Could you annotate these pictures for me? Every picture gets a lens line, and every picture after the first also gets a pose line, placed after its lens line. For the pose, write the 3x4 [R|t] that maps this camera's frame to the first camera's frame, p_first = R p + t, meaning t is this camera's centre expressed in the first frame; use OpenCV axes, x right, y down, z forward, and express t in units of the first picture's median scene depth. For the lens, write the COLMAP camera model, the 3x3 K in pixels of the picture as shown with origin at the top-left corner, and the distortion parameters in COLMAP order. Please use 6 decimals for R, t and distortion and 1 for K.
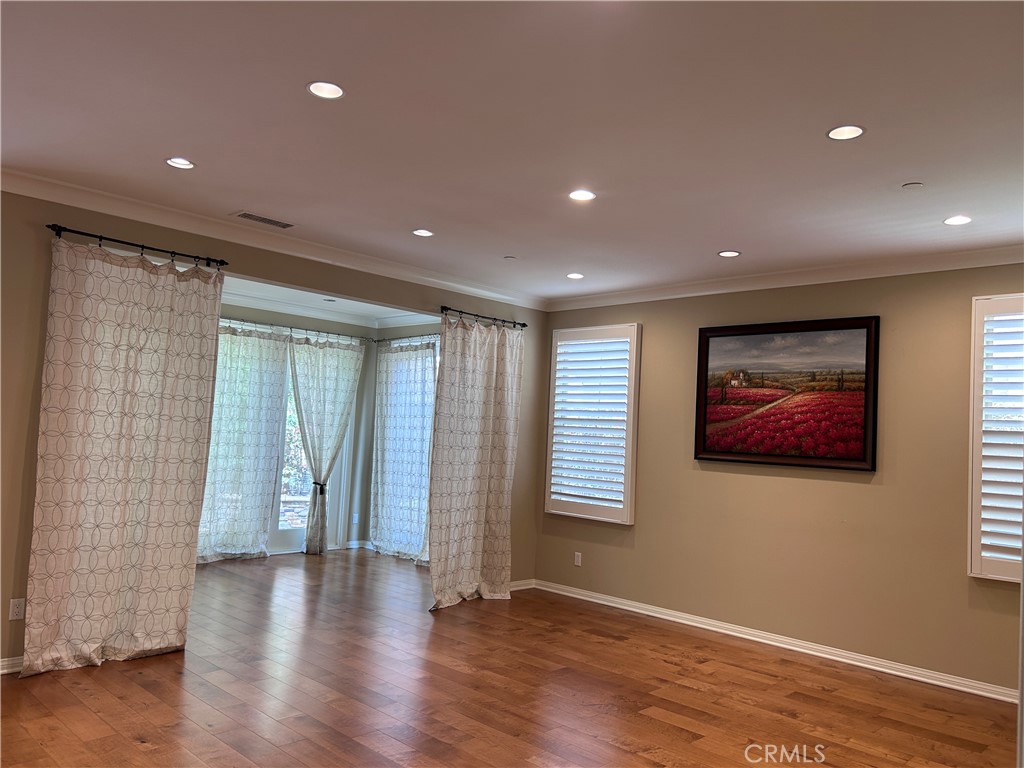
lens RADIAL K [[779.2, 0, 512.0], [0, 779.2, 384.0], [0, 0, 1]] dist [0.036764, -0.004866]
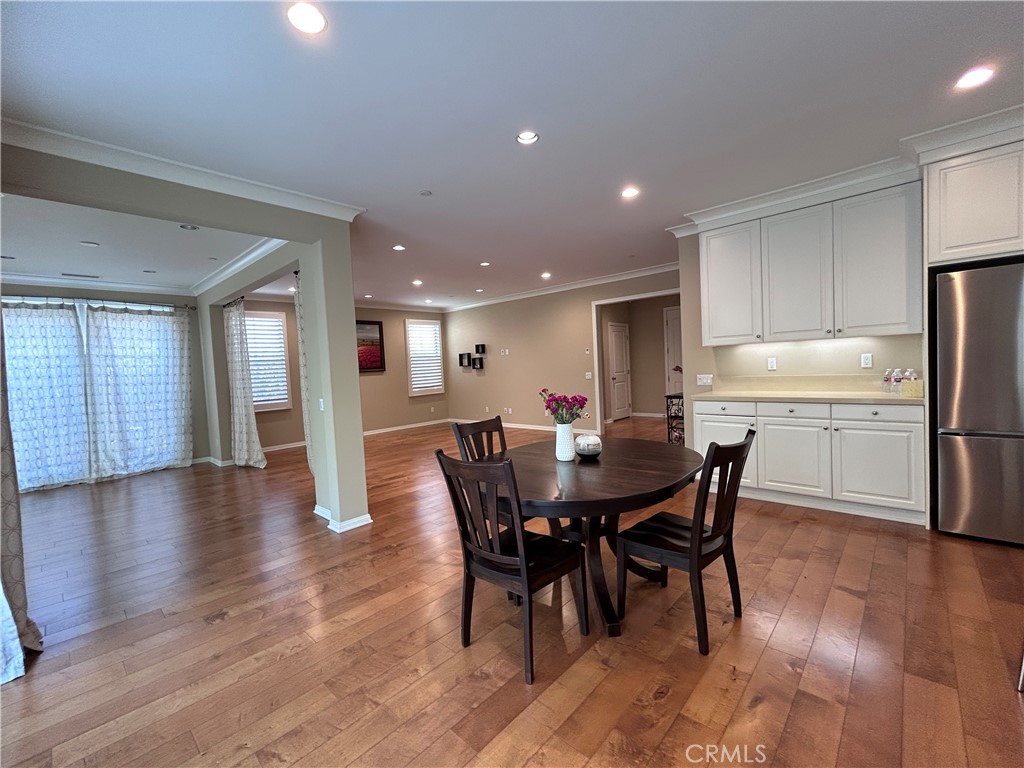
lens RADIAL K [[428.7, 0, 512.0], [0, 428.7, 384.0], [0, 0, 1]] dist [-0.000341, -0.000062]
pose [[-0.032625, -0.100327, 0.994419, -1.092334], [-0.022673, 0.994767, 0.099619, -0.017784], [-0.999210, -0.019296, -0.034729, 0.465594]]
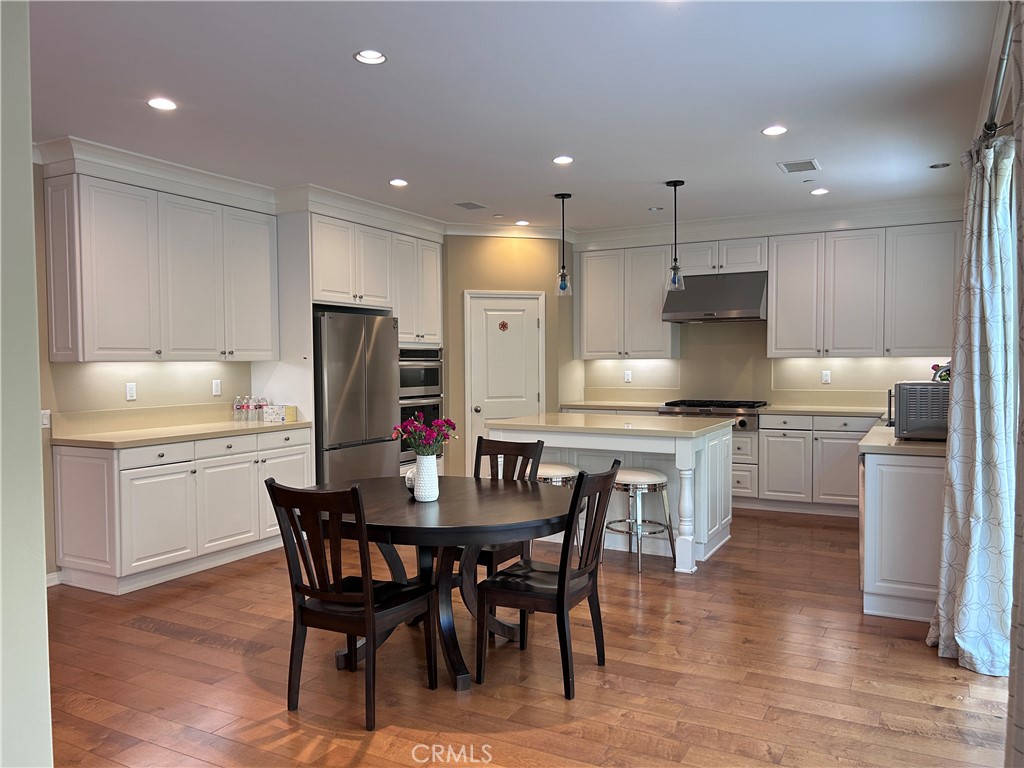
lens RADIAL K [[779.2, 0, 512.0], [0, 779.2, 384.0], [0, 0, 1]] dist [0.036764, -0.004866]
pose [[-0.960321, -0.041974, -0.275720, -0.596985], [-0.028256, 0.998166, -0.053540, 0.035022], [0.277462, -0.043625, -0.959746, 0.984129]]
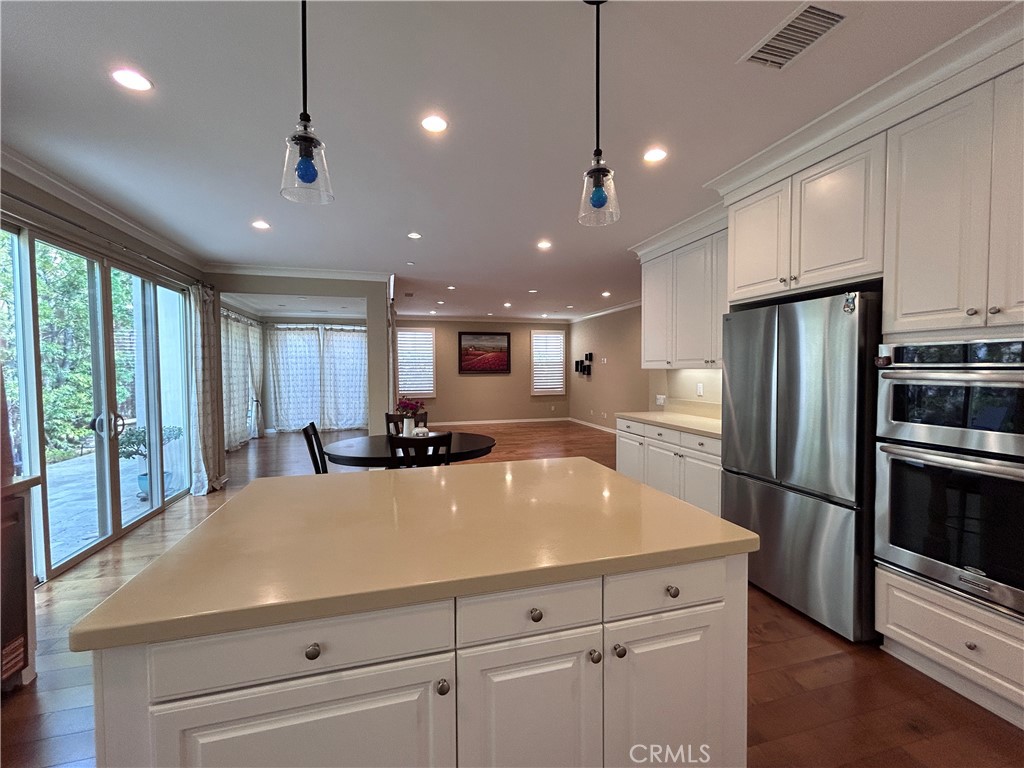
lens RADIAL K [[428.7, 0, 512.0], [0, 428.7, 384.0], [0, 0, 1]] dist [-0.000341, -0.000062]
pose [[0.492904, -0.089050, 0.865515, -1.169298], [-0.027245, 0.992681, 0.117650, -0.072061], [-0.869657, -0.081571, 0.486870, -0.036491]]
